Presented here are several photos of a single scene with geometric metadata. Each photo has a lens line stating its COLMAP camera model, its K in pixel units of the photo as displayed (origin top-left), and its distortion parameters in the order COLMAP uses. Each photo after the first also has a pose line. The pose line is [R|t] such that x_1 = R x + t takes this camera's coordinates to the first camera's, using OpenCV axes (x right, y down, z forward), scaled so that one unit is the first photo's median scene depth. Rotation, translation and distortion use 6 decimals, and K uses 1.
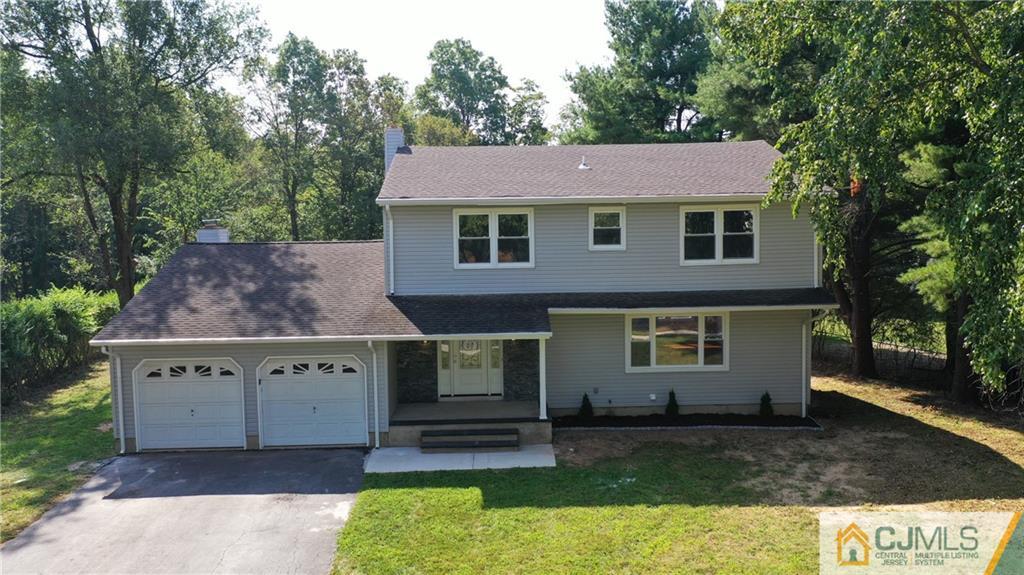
lens RADIAL K [[809.4, 0, 512.0], [0, 809.4, 287.5], [0, 0, 1]] dist [-0.000885, -0.000199]
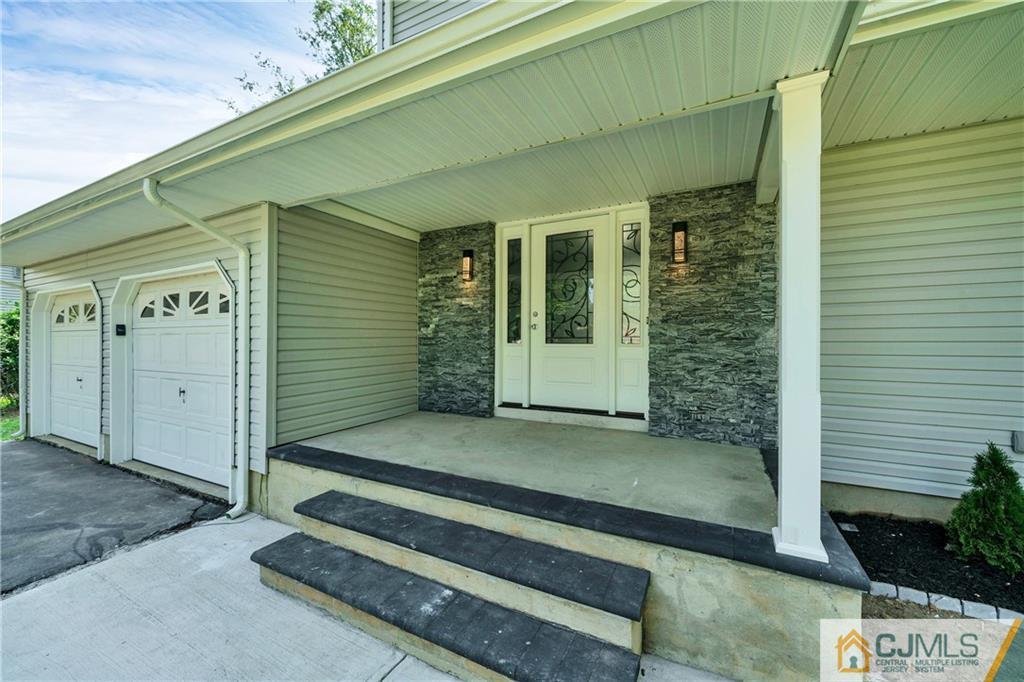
lens RADIAL K [[403.5, 0, 506.9], [0, 403.5, 338.0], [0, 0, 1]] dist [-0.000394, 0.000131]
pose [[0.869076, 0.013629, -0.494491, 0.023615], [-0.054833, 0.996115, -0.068915, 0.114083], [0.491631, 0.087006, 0.866446, 0.815057]]
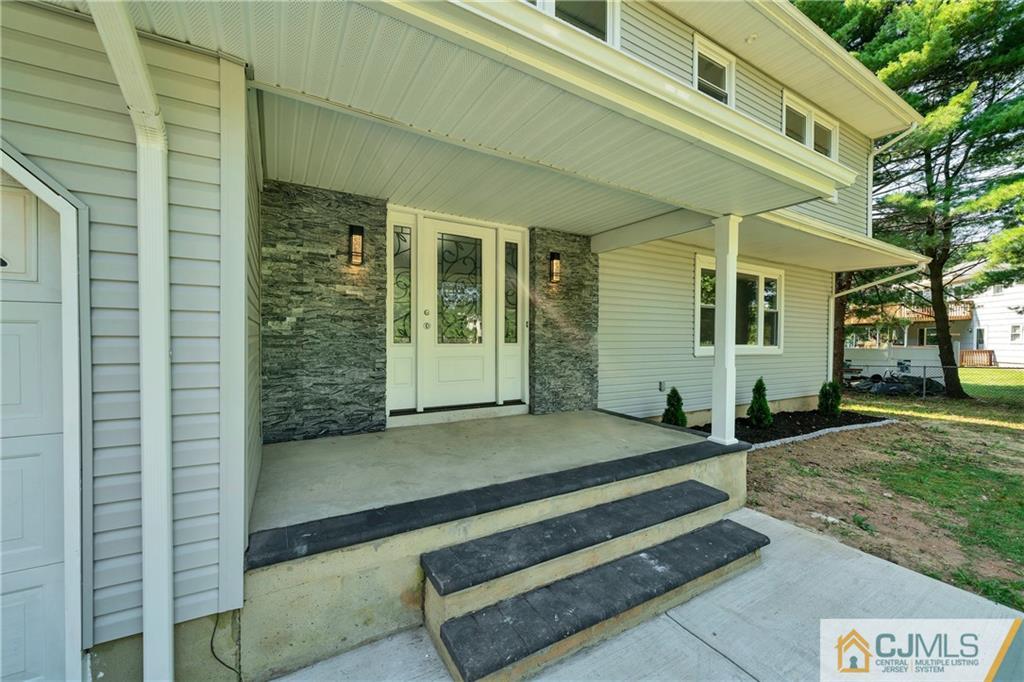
lens RADIAL K [[397.7, 0, 511.0], [0, 397.7, 343.7], [0, 0, 1]] dist [-0.000809, 0.000095]
pose [[0.877467, 0.014423, 0.479420, -0.130310], [0.020803, 0.997463, -0.068082, 0.116134], [-0.479185, 0.069714, 0.874941, 0.812203]]
